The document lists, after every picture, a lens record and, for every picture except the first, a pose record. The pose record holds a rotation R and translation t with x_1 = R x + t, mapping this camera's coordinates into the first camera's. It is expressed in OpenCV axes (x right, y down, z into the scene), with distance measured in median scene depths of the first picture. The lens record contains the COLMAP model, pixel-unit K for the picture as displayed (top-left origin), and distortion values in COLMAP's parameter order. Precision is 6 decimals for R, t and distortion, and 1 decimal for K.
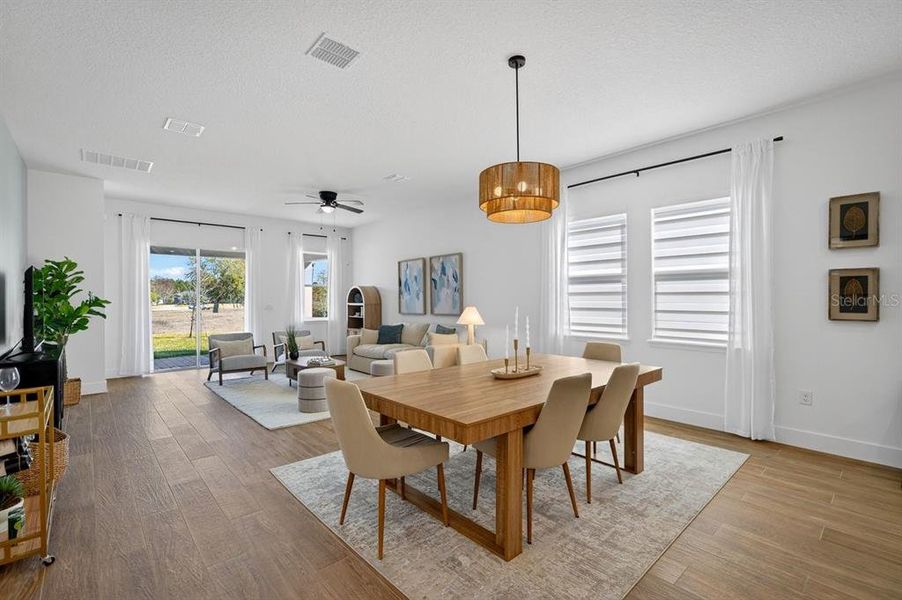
lens RADIAL K [[395.8, 0, 451.3], [0, 395.8, 300.4], [0, 0, 1]] dist [-0.000197, -0.000039]
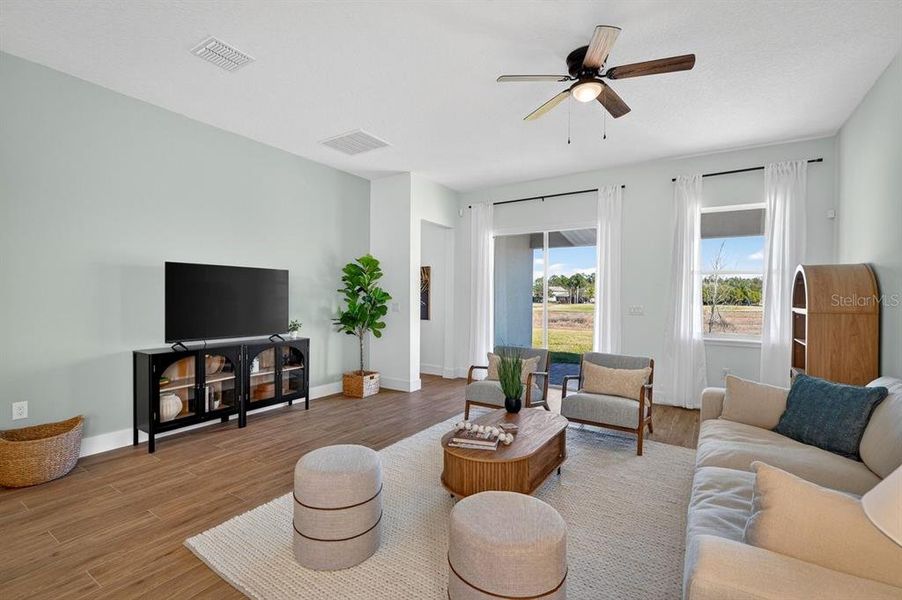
lens RADIAL K [[411.9, 0, 449.9], [0, 411.9, 302.4], [0, 0, 1]] dist [-0.000265, 0.000031]
pose [[0.259774, 0.015708, -0.965542, 0.077236], [-0.009615, 0.999860, 0.013679, -0.002774], [0.965622, 0.005730, 0.259888, 0.594083]]
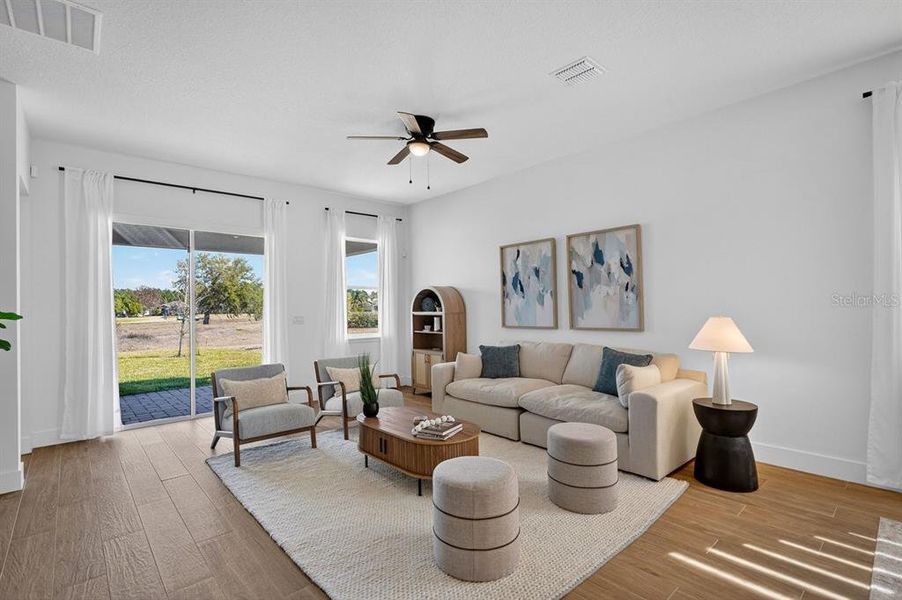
lens RADIAL K [[411.9, 0, 449.9], [0, 411.9, 302.4], [0, 0, 1]] dist [-0.000265, 0.000031]
pose [[0.999914, -0.013109, -0.000274, -0.219783], [0.013104, 0.999835, -0.012570, -0.000005], [0.000439, 0.012566, 0.999921, 0.329165]]
